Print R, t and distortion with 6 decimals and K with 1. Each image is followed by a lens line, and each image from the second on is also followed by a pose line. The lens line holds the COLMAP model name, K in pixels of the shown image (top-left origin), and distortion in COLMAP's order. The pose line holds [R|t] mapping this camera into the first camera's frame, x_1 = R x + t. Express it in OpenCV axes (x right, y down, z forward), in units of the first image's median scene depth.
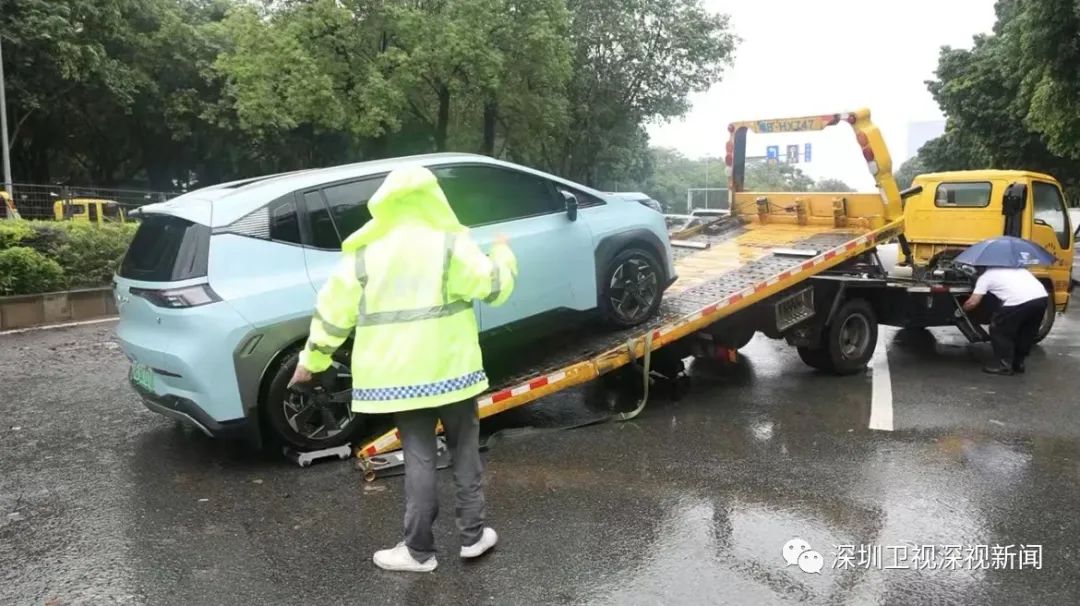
lens RADIAL K [[767.2, 0, 540.2], [0, 767.2, 301.4], [0, 0, 1]] dist [0.015079, -0.007050]
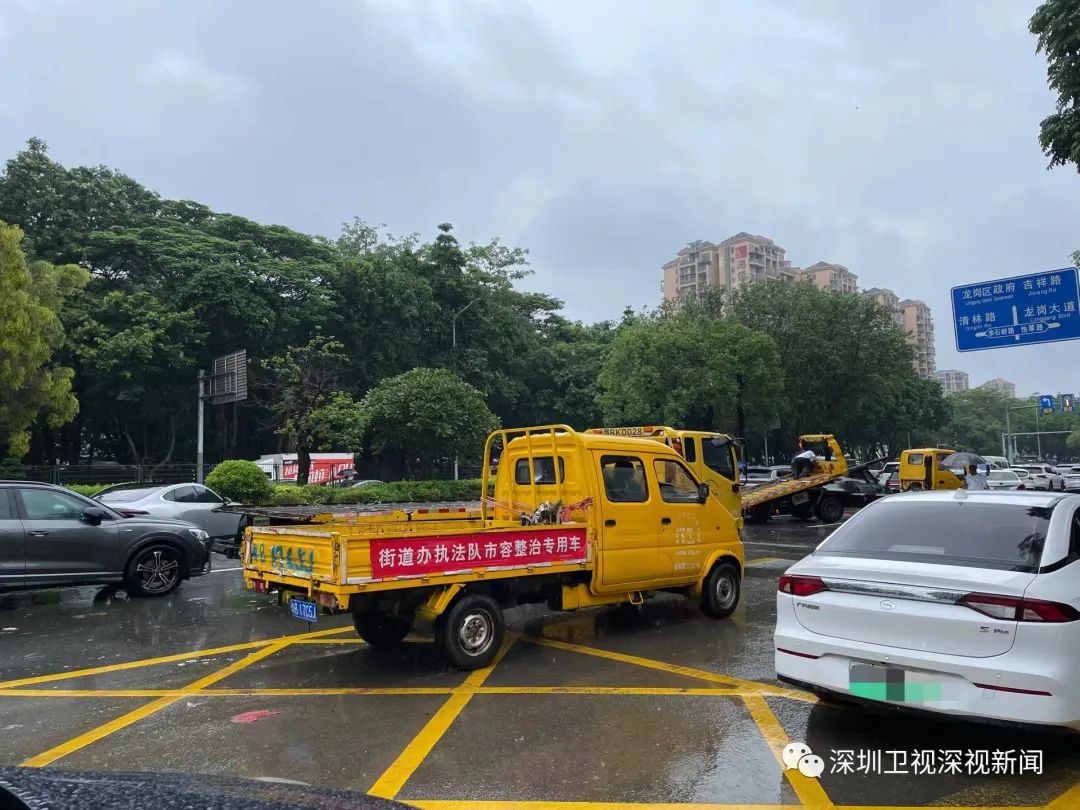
lens RADIAL K [[793.5, 0, 539.0], [0, 793.5, 404.5], [0, 0, 1]] dist [0.012889, 0.000799]
pose [[0.930815, -0.054026, -0.361476, 0.108380], [-0.016254, 0.981917, -0.188612, 0.054805], [0.365129, 0.181439, 0.913105, -0.517719]]
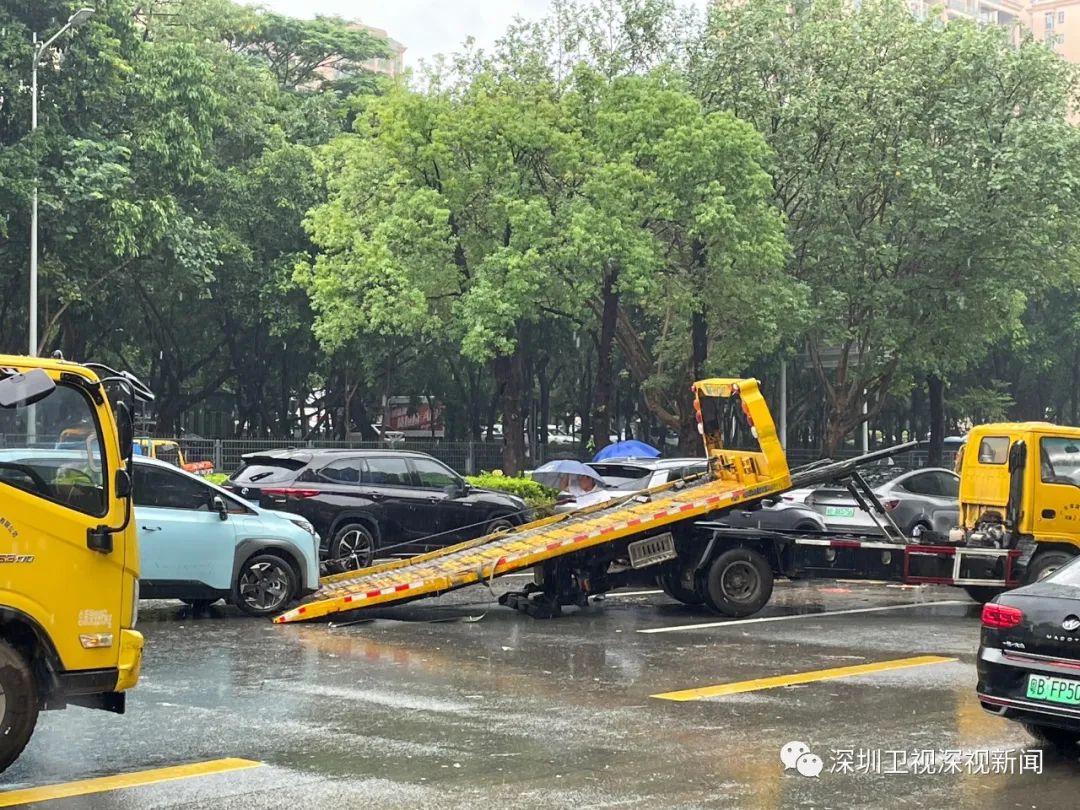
lens RADIAL K [[1822.8, 0, 540.1], [0, 1822.8, 402.9], [0, 0, 1]] dist [0.241468, 0.000000]
pose [[0.951573, -0.009363, -0.307280, 0.209848], [-0.033262, 0.990533, -0.133188, 0.033710], [0.305618, 0.136959, 0.942253, -0.358592]]
